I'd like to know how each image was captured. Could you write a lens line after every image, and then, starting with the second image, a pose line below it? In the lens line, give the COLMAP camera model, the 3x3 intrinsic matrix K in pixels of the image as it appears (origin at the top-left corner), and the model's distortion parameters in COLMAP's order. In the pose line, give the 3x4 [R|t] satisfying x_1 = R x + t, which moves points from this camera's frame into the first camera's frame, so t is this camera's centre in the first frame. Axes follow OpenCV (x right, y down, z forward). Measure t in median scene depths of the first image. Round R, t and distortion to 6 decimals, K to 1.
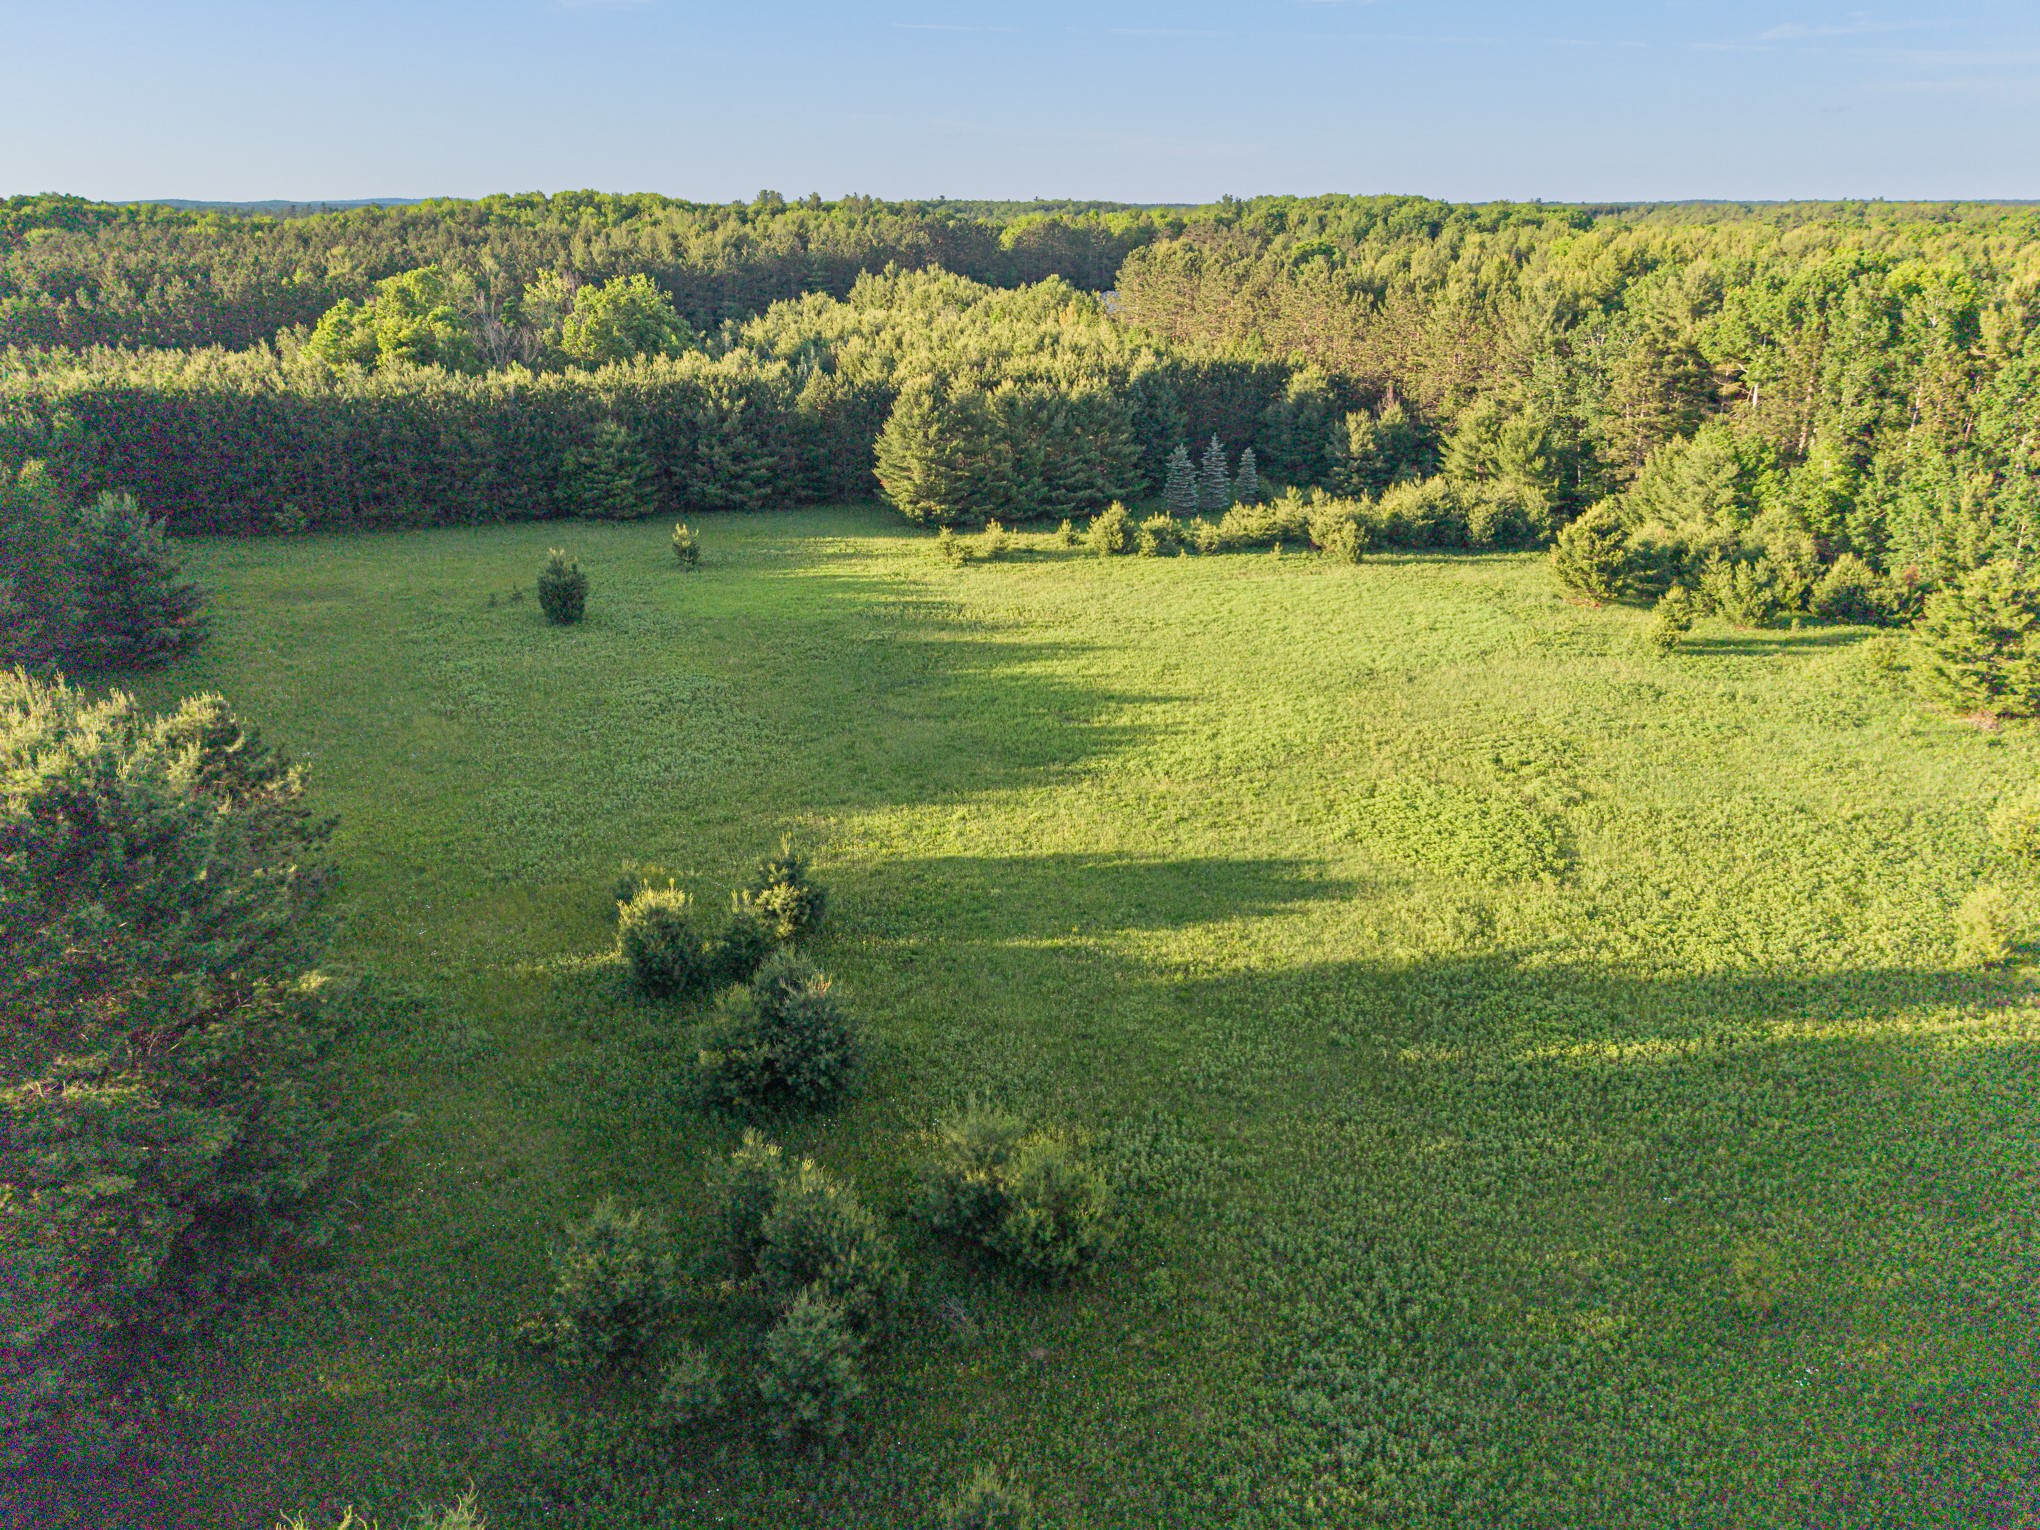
lens RADIAL K [[1396.6, 0, 1009.0], [0, 1396.6, 751.6], [0, 0, 1]] dist [0.036044, -0.029639]
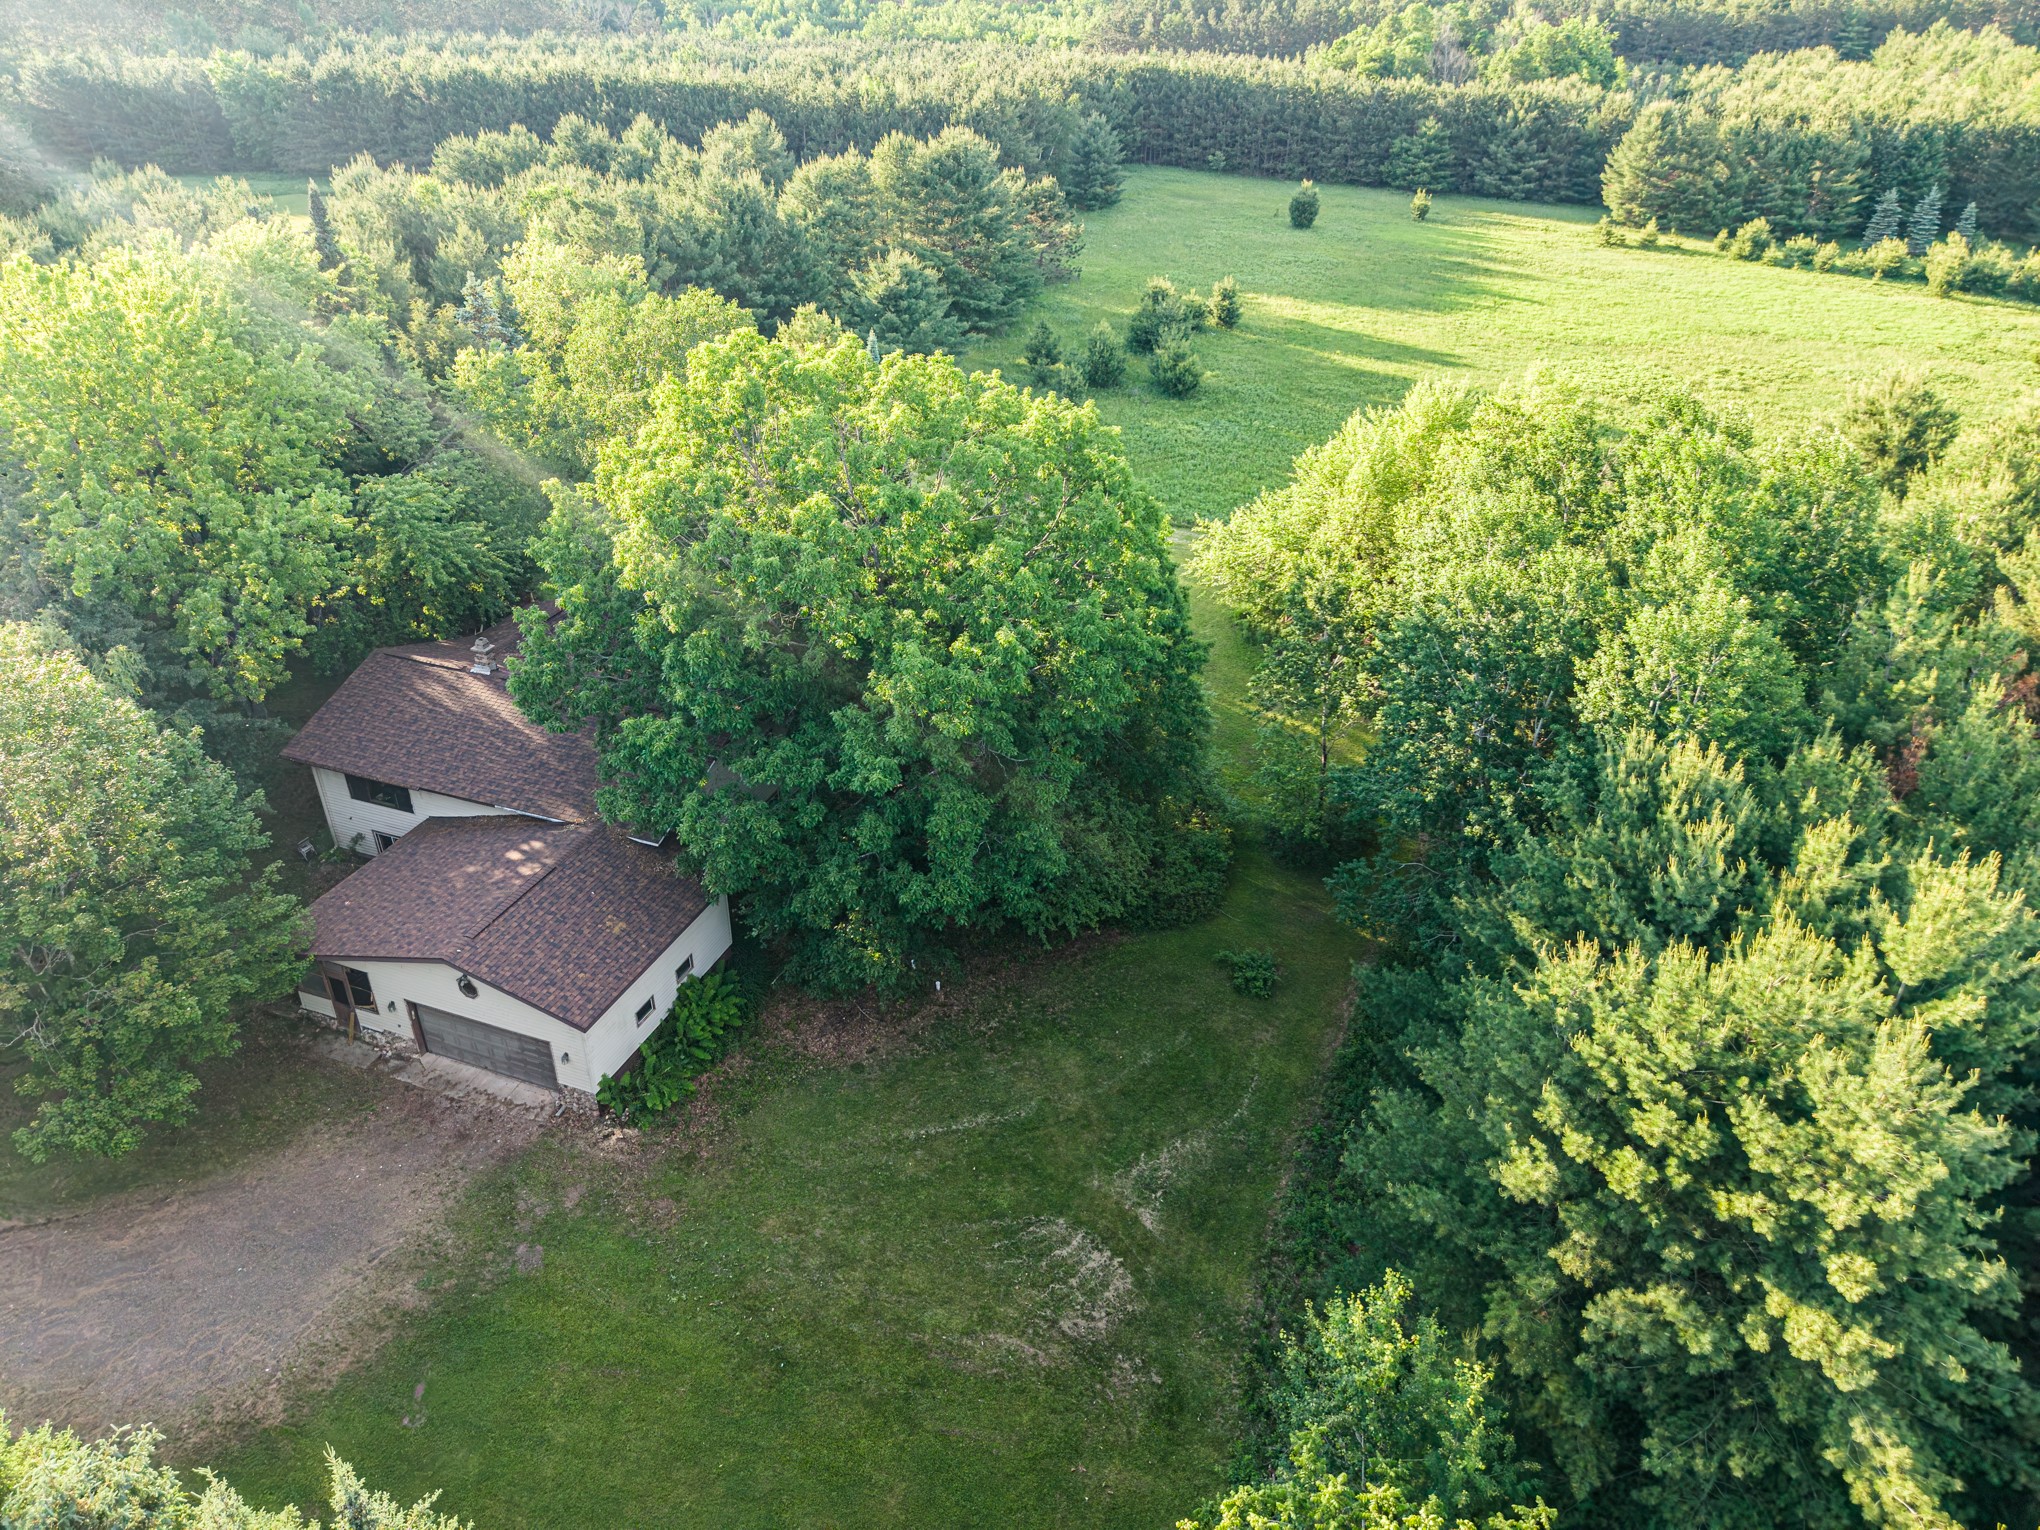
lens RADIAL K [[1374.0, 0, 1021.7], [0, 1374.0, 751.3], [0, 0, 1]] dist [0.010895, -0.002649]
pose [[0.725730, 0.362225, -0.584901, 0.335555], [-0.265257, 0.931762, 0.247909, 0.091192], [0.634787, -0.024766, 0.772290, -0.258078]]
